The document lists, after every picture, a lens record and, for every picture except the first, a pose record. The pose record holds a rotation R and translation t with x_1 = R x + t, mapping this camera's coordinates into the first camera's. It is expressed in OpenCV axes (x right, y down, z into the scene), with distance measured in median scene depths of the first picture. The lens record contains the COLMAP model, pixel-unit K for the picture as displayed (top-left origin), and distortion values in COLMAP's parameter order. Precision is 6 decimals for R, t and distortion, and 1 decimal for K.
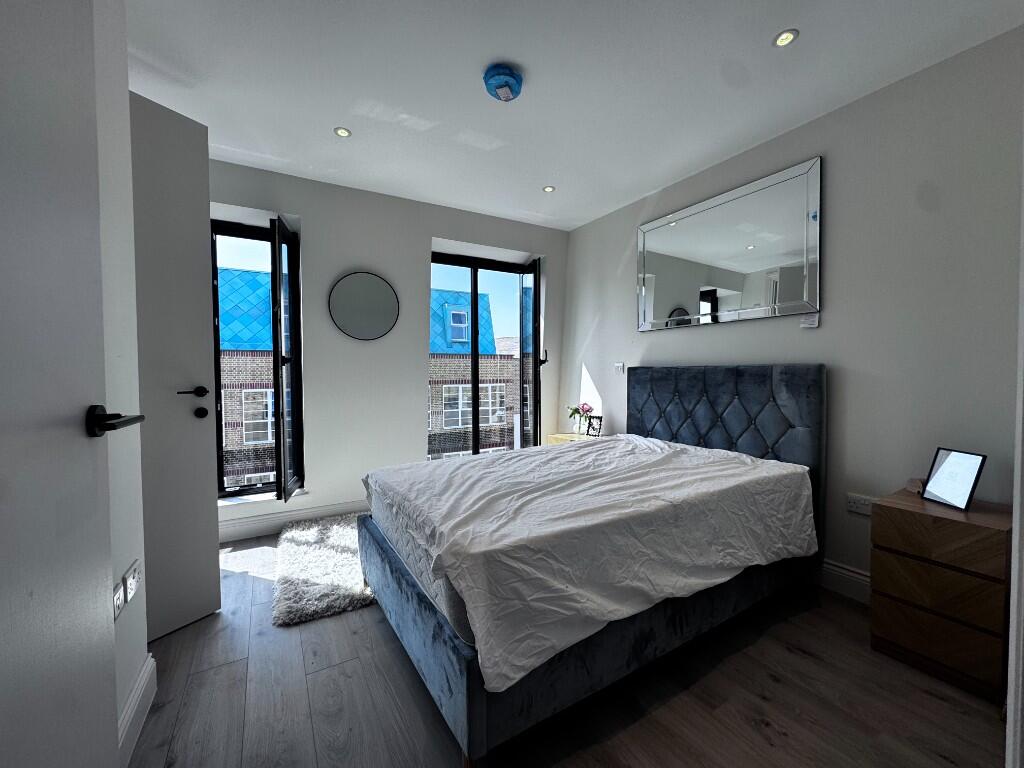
lens RADIAL K [[410.0, 0, 512.0], [0, 410.0, 384.0], [0, 0, 1]] dist [0.000629, 0.000000]
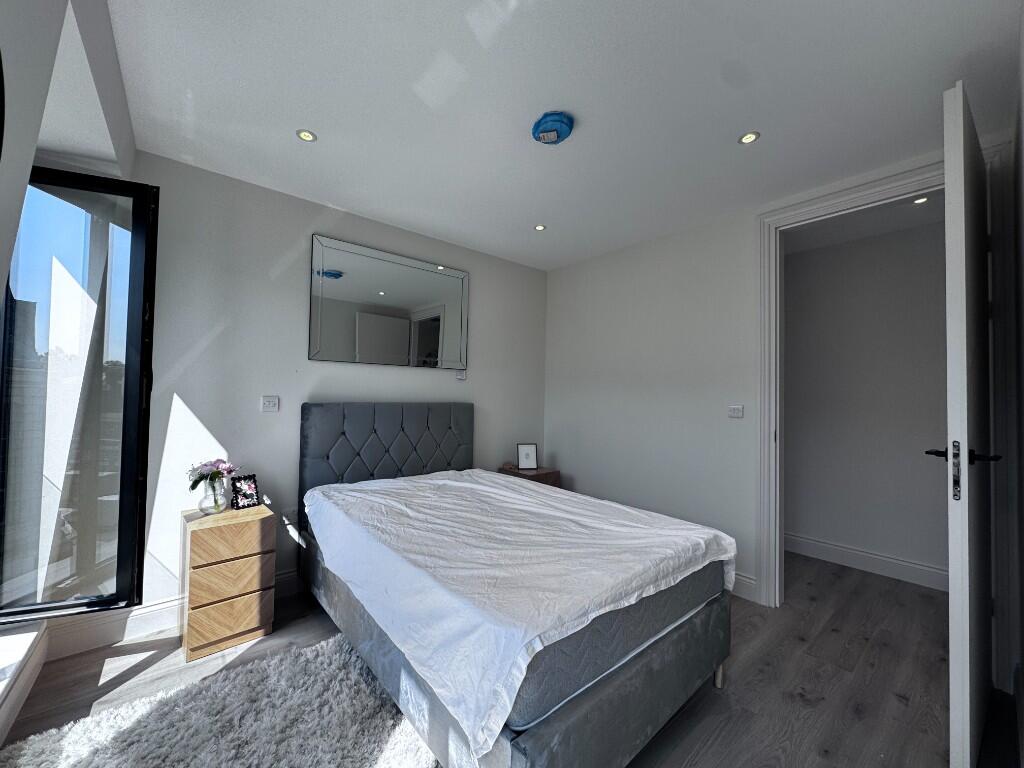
lens RADIAL K [[410.0, 0, 512.0], [0, 410.0, 384.0], [0, 0, 1]] dist [0.000629, 0.000000]
pose [[-0.137128, 0.076006, 0.987633, -0.516047], [0.040629, 0.996644, -0.071058, -0.003529], [-0.989720, 0.030382, -0.139756, 0.684750]]
